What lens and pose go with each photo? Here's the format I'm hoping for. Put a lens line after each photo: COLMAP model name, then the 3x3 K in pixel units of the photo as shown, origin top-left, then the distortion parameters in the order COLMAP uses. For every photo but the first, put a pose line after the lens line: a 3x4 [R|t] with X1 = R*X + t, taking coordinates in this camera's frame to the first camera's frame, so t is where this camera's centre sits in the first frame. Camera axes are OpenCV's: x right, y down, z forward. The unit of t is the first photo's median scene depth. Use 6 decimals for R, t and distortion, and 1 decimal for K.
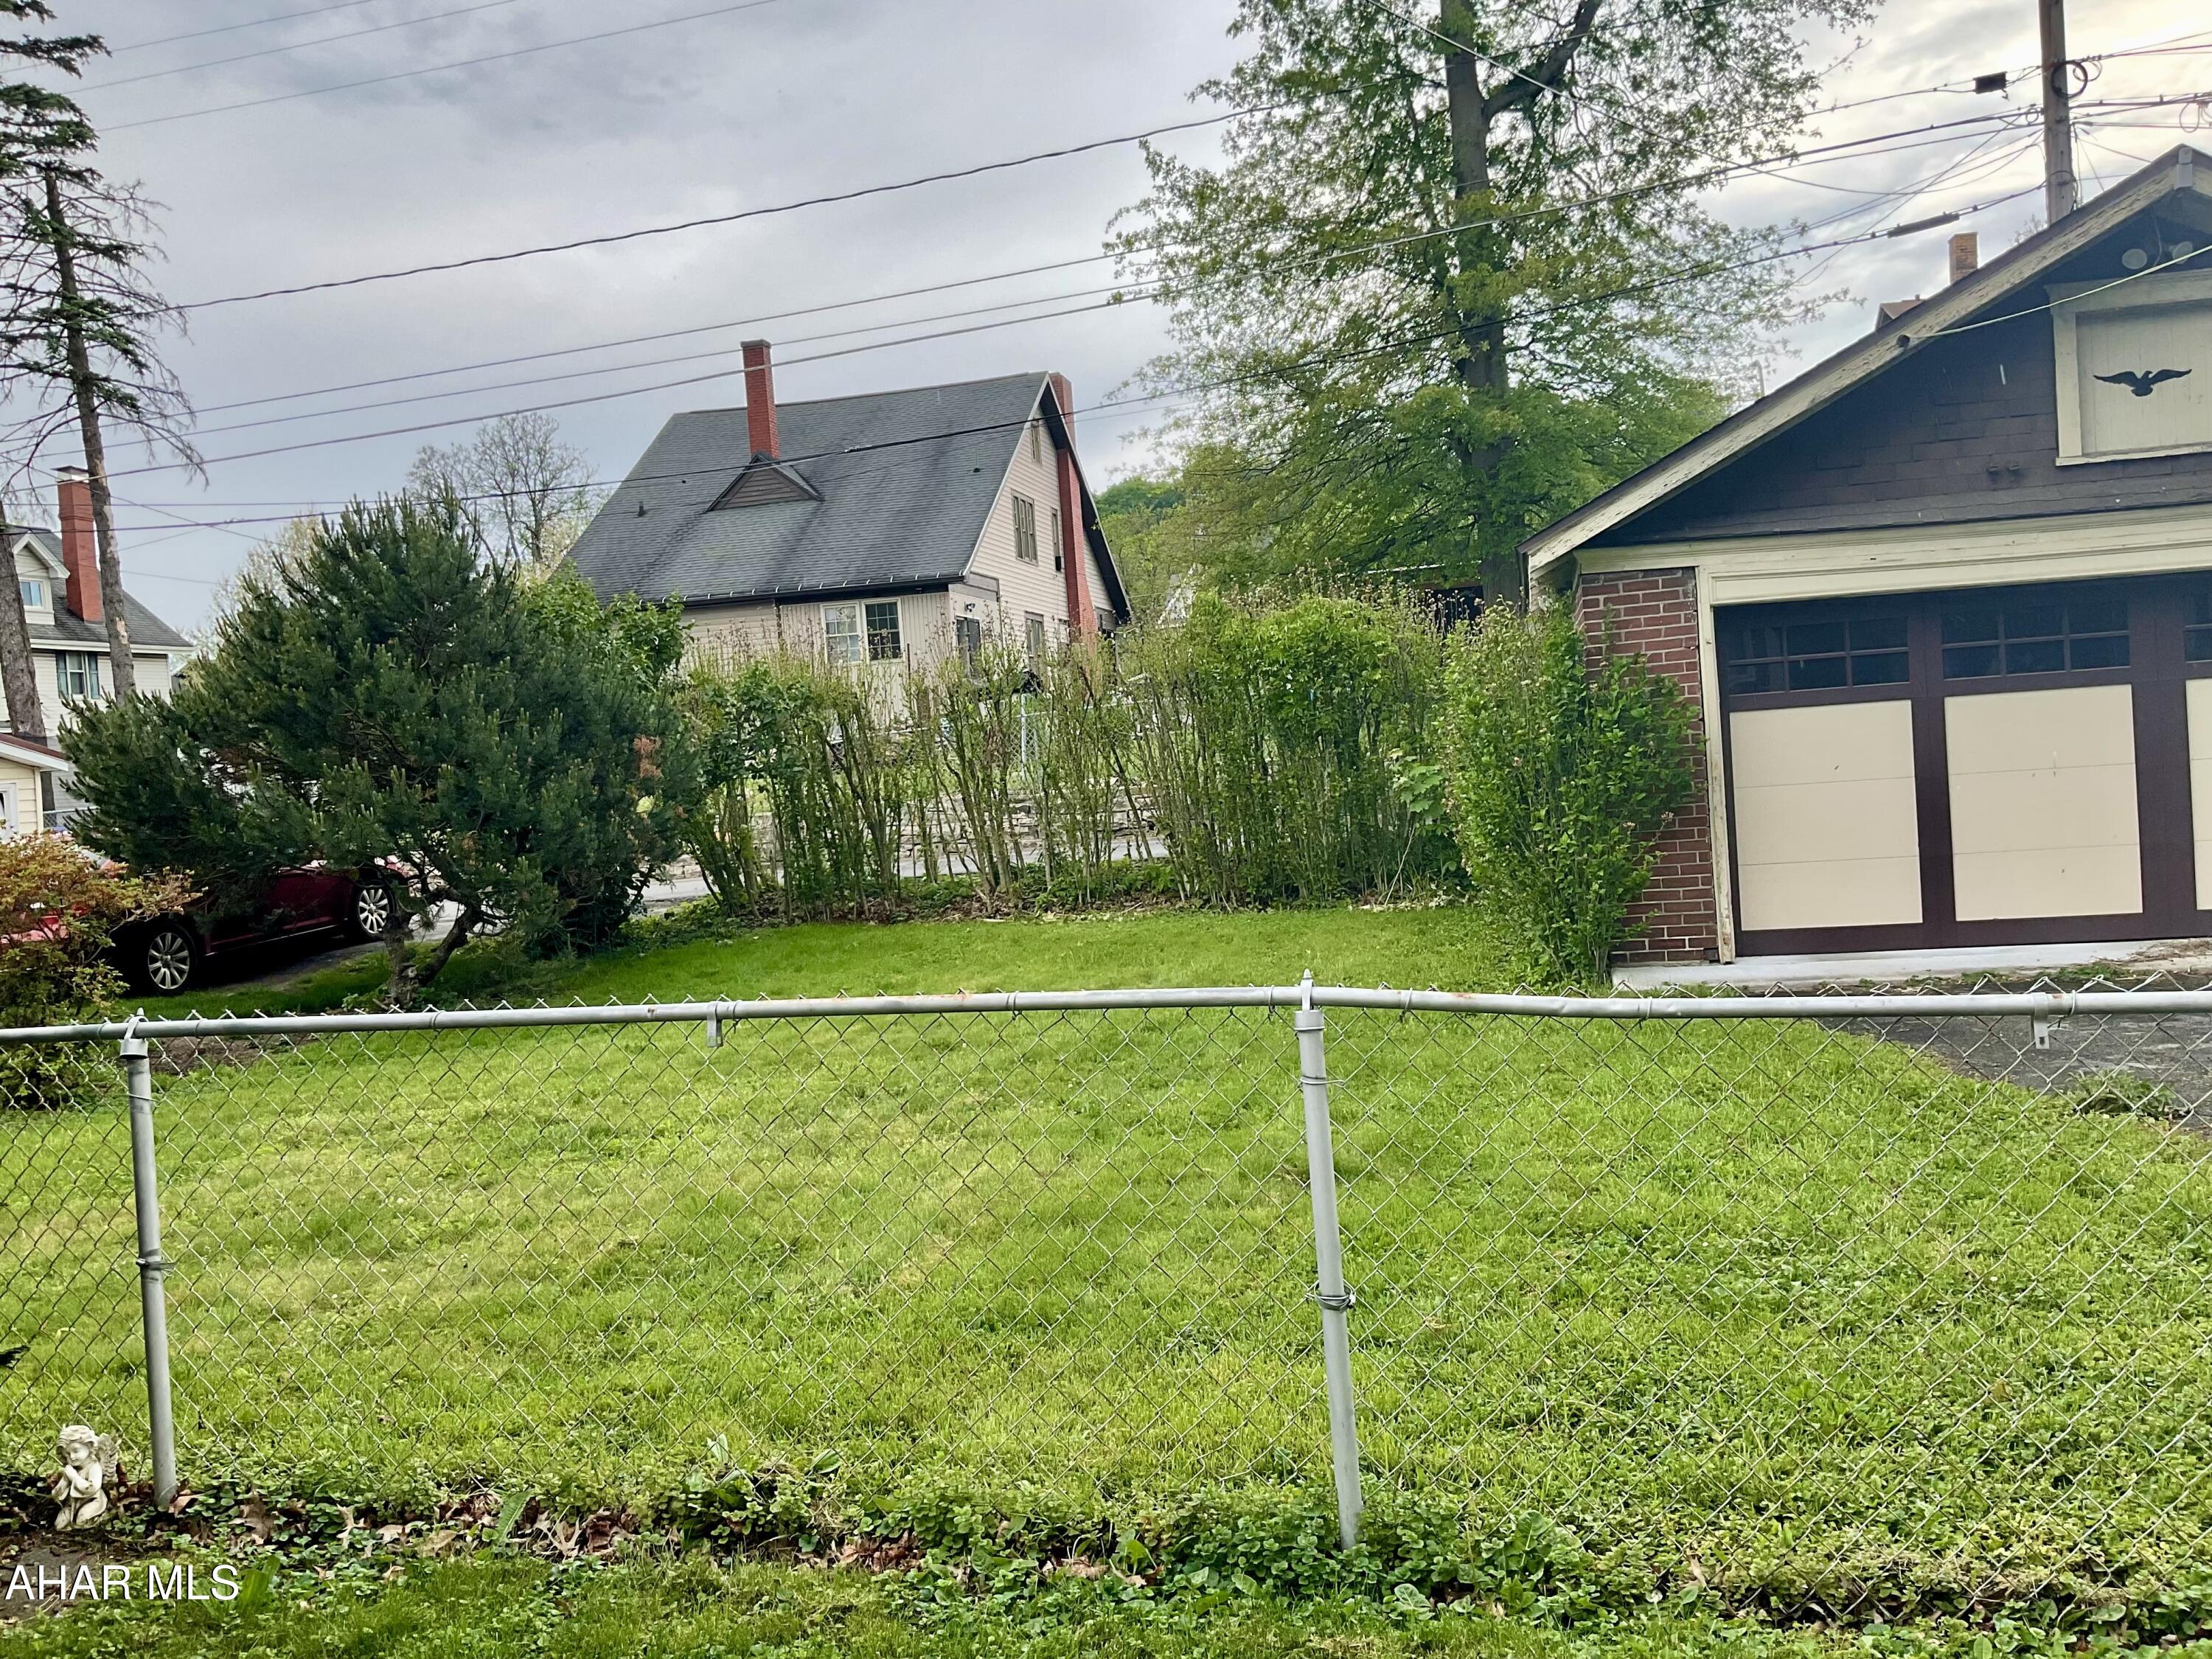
lens RADIAL K [[1817.3, 0, 1106.0], [0, 1817.3, 829.5], [0, 0, 1]] dist [0.056526, -0.109904]
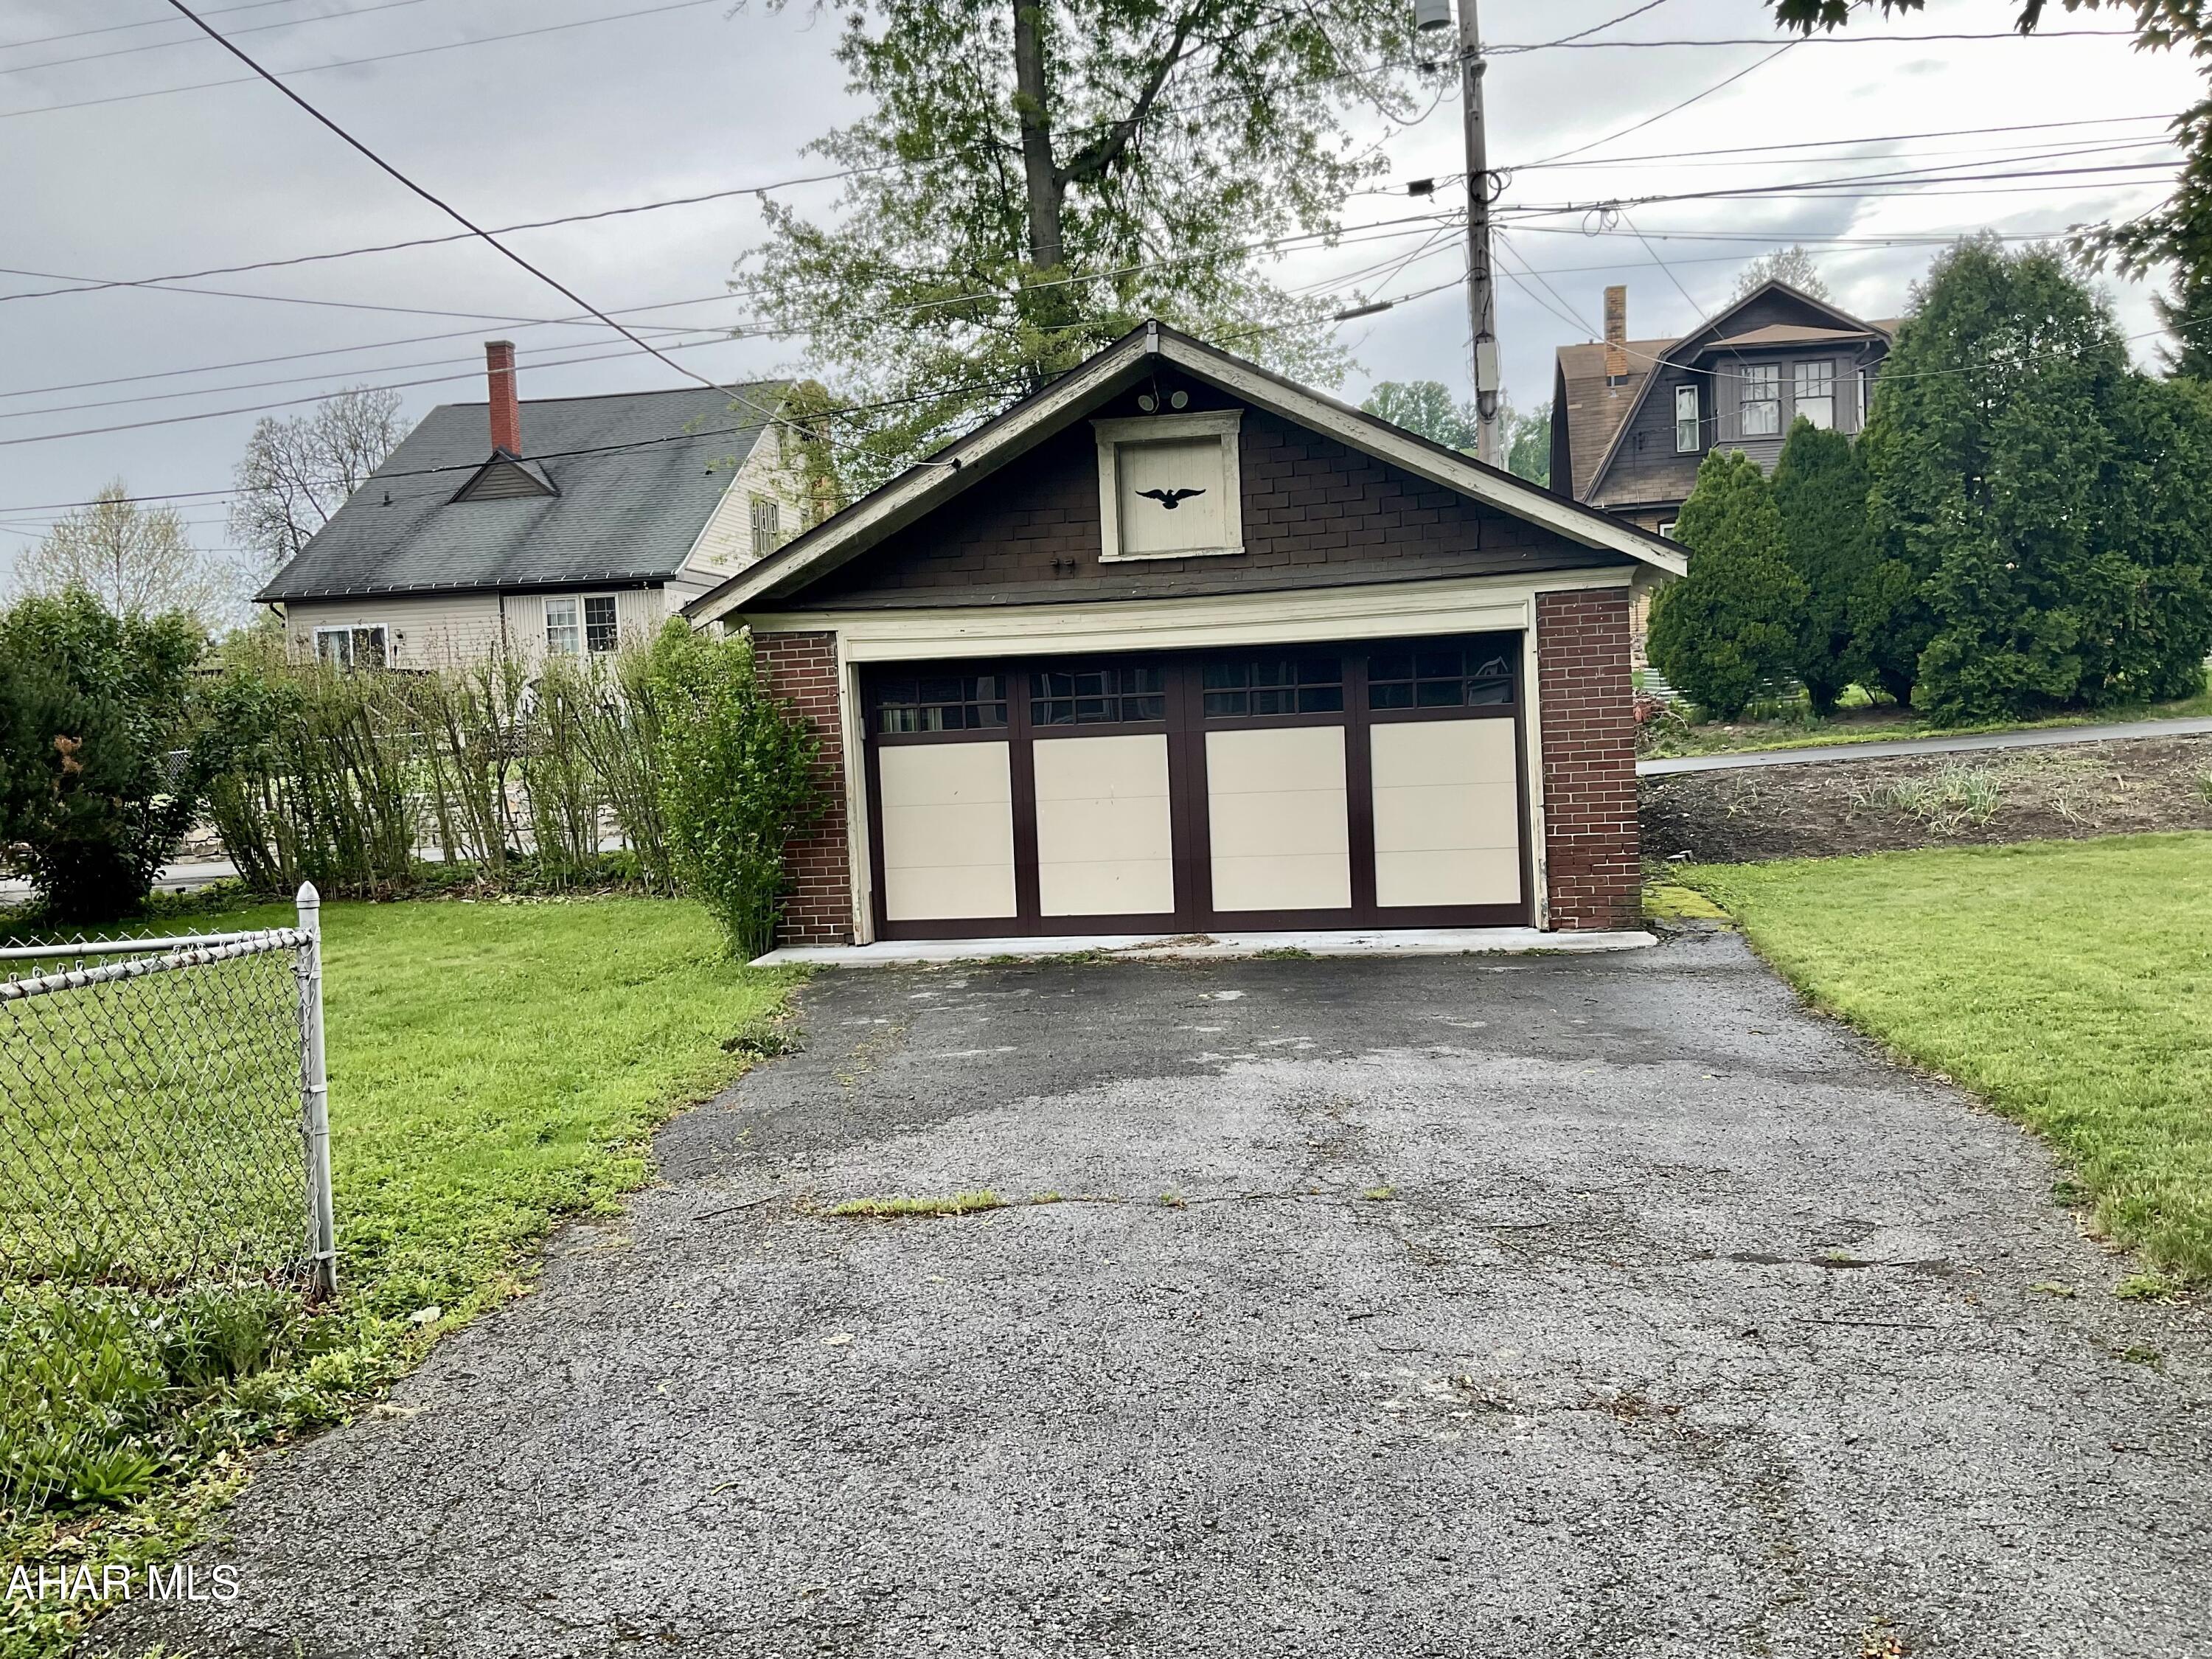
lens RADIAL K [[1817.3, 0, 1106.0], [0, 1817.3, 829.5], [0, 0, 1]] dist [0.056526, -0.109904]
pose [[0.998489, 0.022310, 0.050226, 0.236260], [-0.022765, 0.999705, 0.008518, -0.011607], [-0.050021, -0.009648, 0.998702, -0.138828]]
